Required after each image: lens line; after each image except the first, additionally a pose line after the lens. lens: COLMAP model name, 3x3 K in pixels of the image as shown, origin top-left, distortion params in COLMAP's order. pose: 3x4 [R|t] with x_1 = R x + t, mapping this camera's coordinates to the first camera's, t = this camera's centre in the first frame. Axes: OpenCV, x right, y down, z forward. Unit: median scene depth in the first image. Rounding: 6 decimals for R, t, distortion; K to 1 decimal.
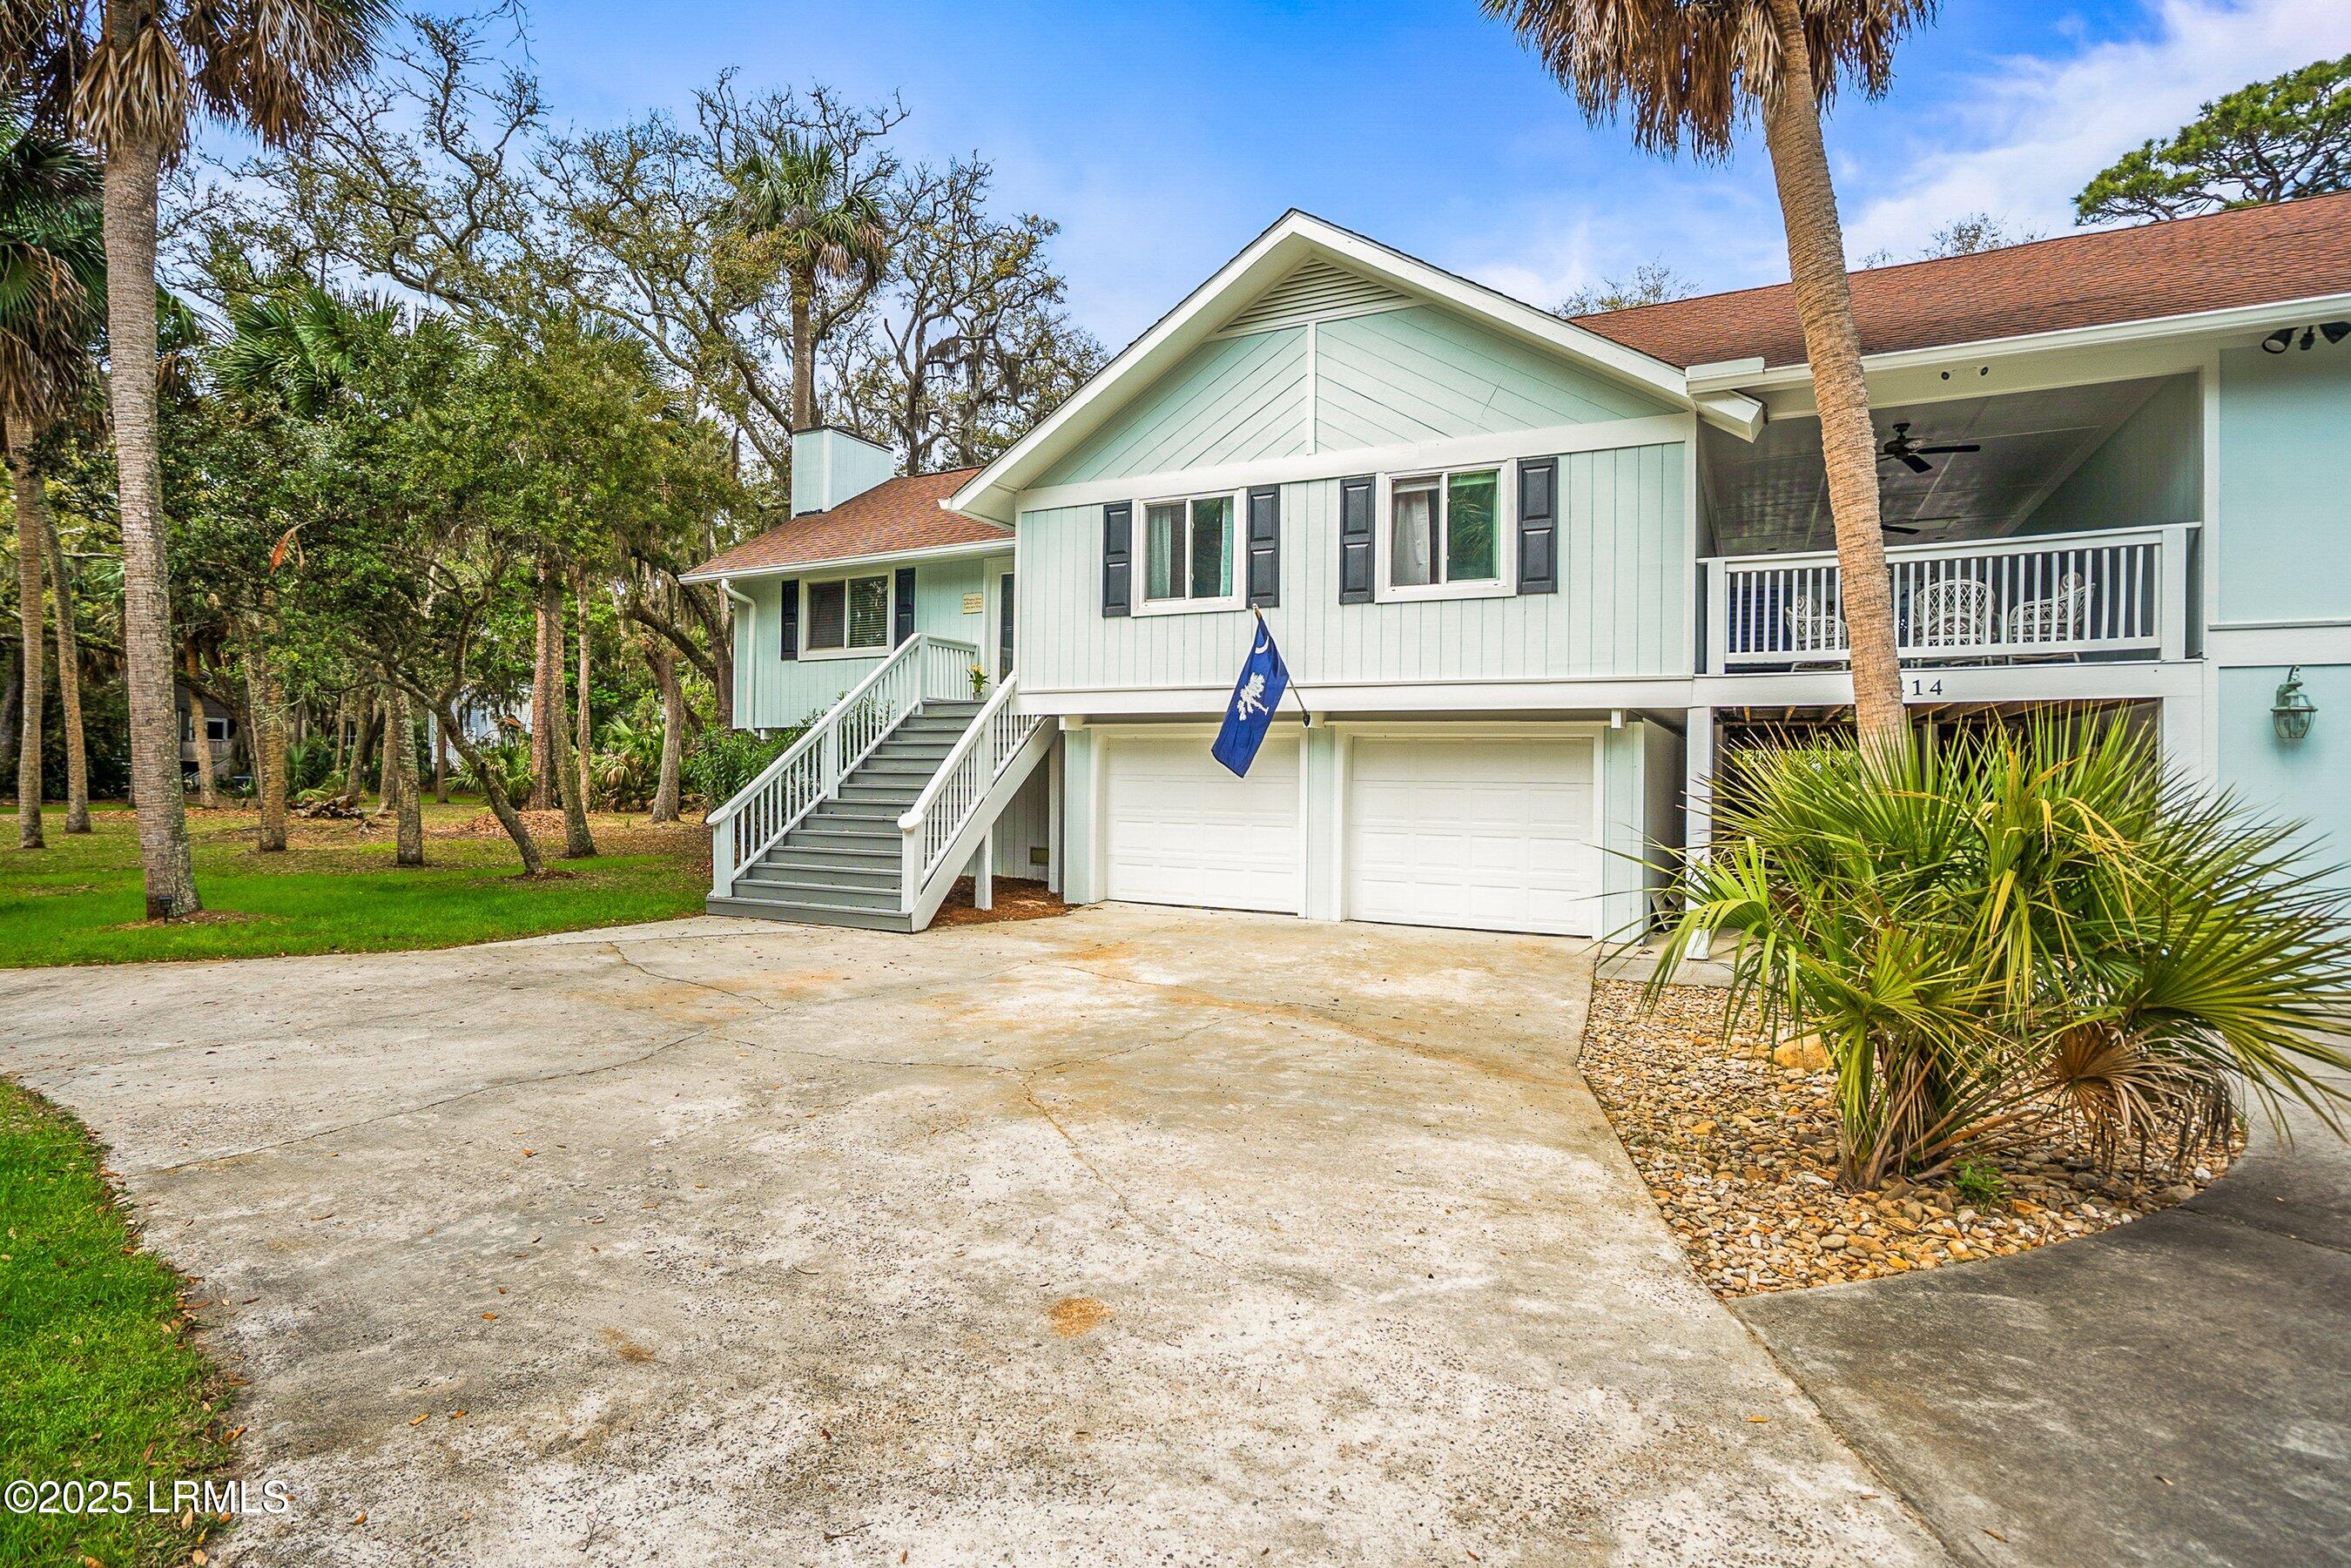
lens RADIAL K [[1121.9, 0, 1124.4], [0, 1121.9, 774.2], [0, 0, 1]] dist [-0.034262, 0.012136]
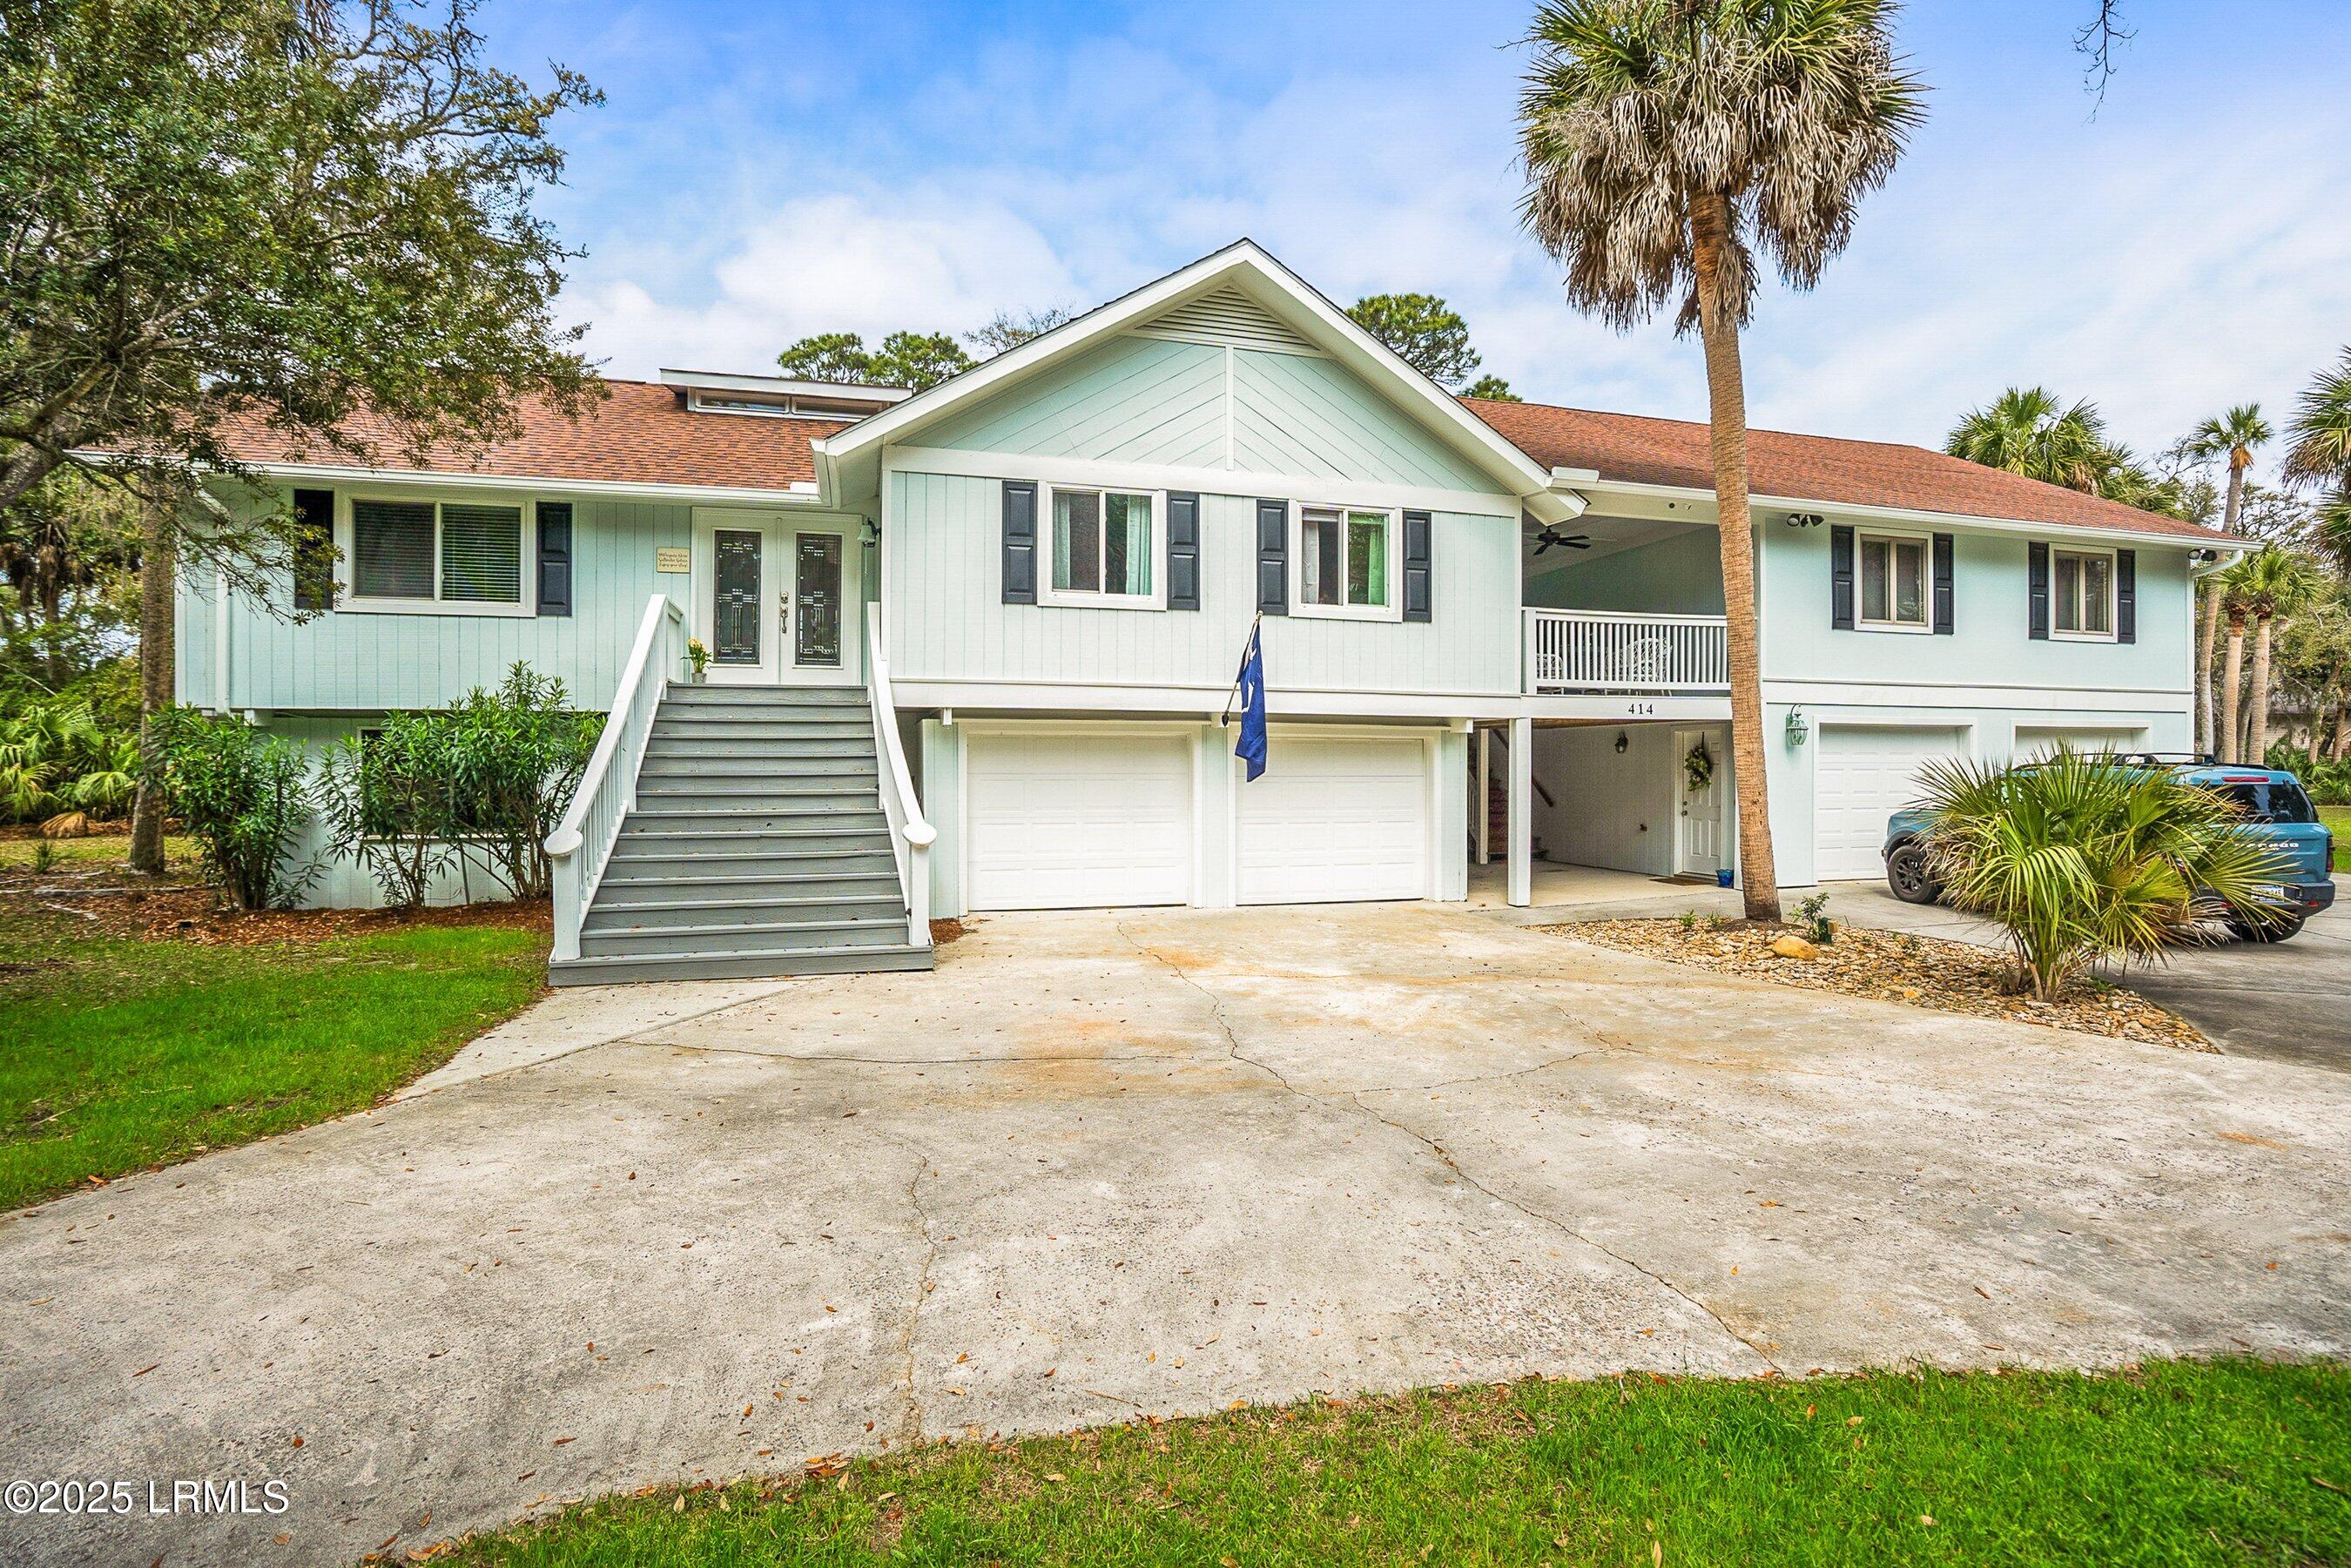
lens RADIAL K [[1121.9, 0, 1174.3], [0, 1121.9, 765.3], [0, 0, 1]] dist [-0.034262, 0.012136]
pose [[0.719240, -0.010339, 0.694685, -0.666974], [0.012181, 0.999923, 0.002270, -0.010869], [-0.694655, 0.006829, 0.719311, 0.301656]]
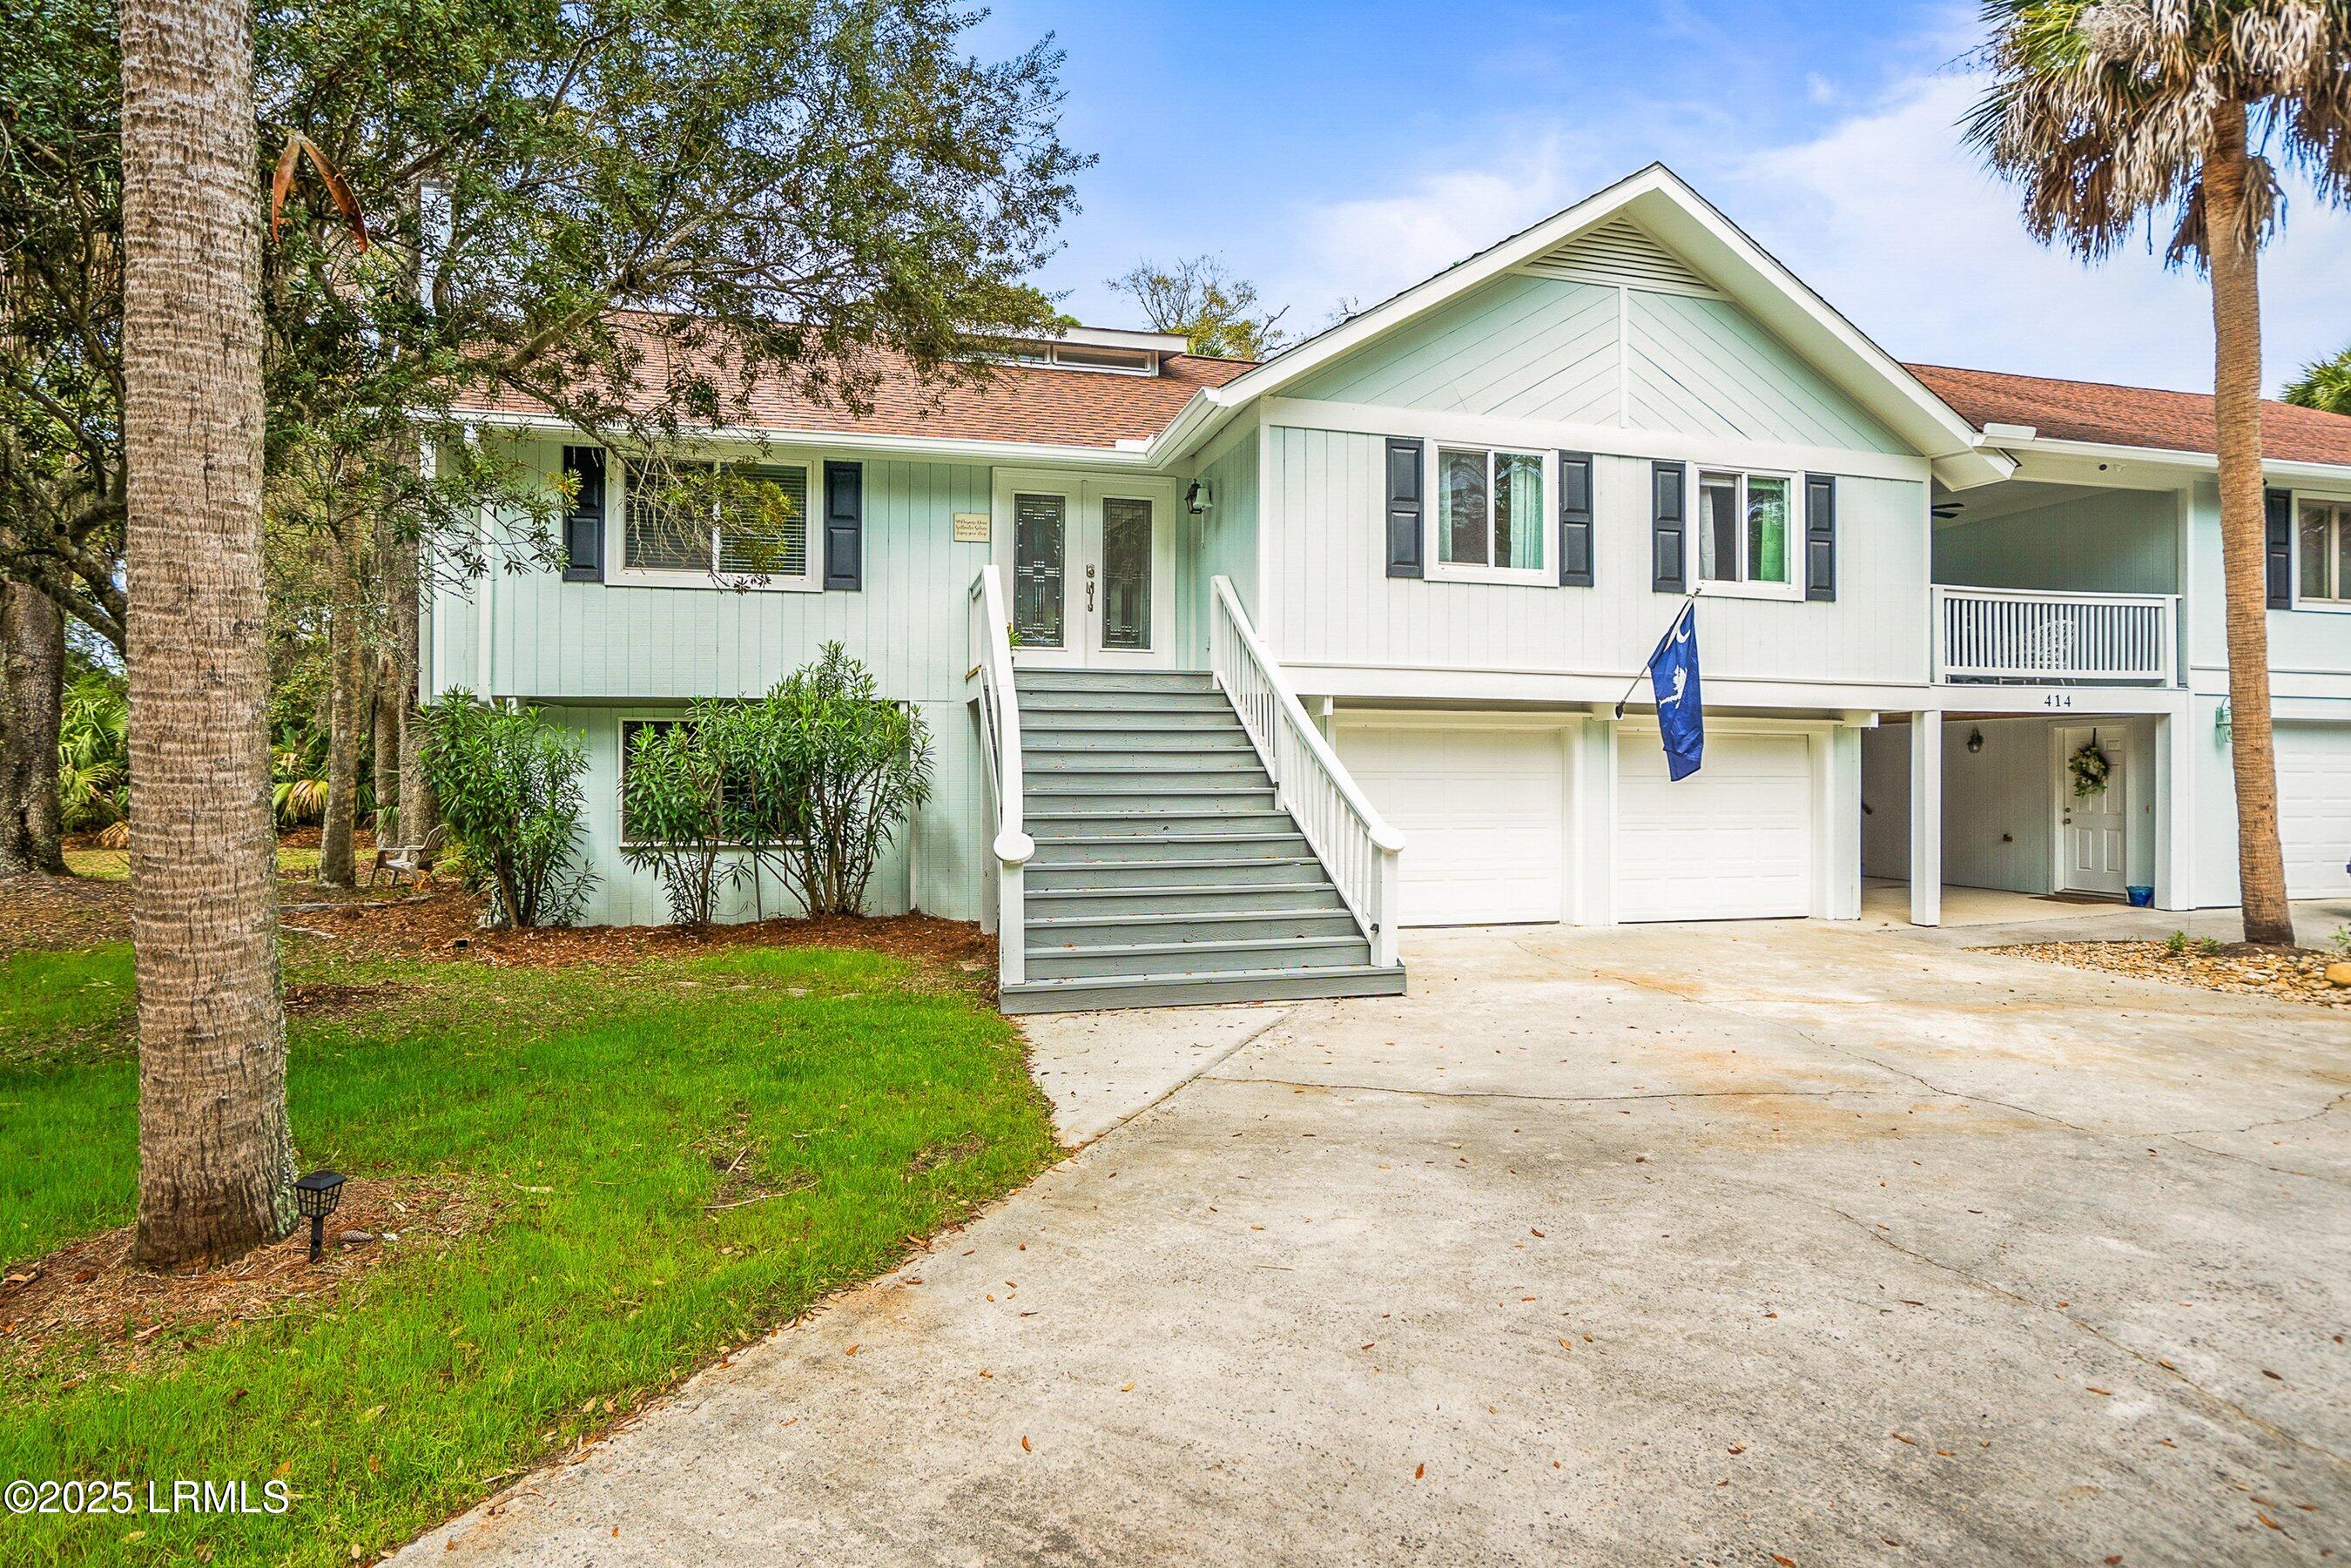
lens RADIAL K [[1257.4, 0, 1160.8], [0, 1257.4, 764.2], [0, 0, 1]] dist [-0.019836, 0.015197]
pose [[0.724112, -0.003732, 0.689672, -0.908677], [0.010712, 0.999926, -0.005837, -0.004823], [-0.689599, 0.011614, 0.724098, 0.562695]]
